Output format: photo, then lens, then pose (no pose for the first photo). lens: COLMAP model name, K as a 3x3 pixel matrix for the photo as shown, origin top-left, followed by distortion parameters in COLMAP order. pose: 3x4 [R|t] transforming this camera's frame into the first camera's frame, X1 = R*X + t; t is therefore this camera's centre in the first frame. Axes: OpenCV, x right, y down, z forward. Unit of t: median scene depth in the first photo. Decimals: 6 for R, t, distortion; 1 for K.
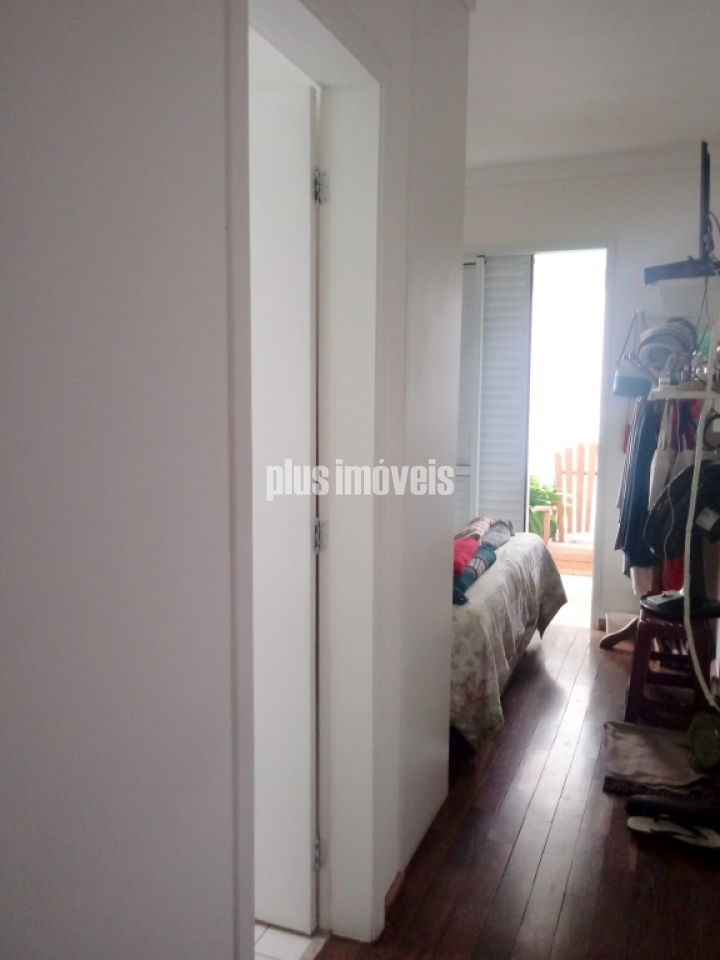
lens RADIAL K [[781.2, 0, 360.0], [0, 781.2, 480.0], [0, 0, 1]] dist [0.026446, -0.009067]
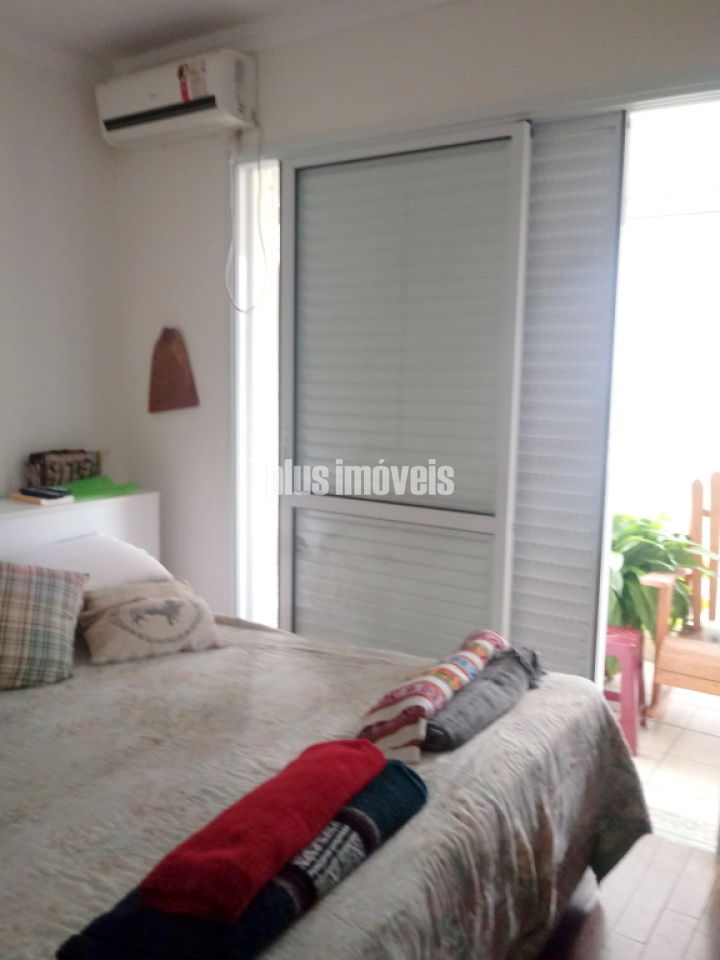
lens RADIAL K [[832.2, 0, 360.0], [0, 832.2, 480.0], [0, 0, 1]] dist [-0.005270, -0.007718]
pose [[0.980153, 0.032906, -0.195493, 0.164546], [-0.029039, 0.999322, 0.022615, -0.054958], [0.196105, -0.016489, 0.980444, 0.432449]]
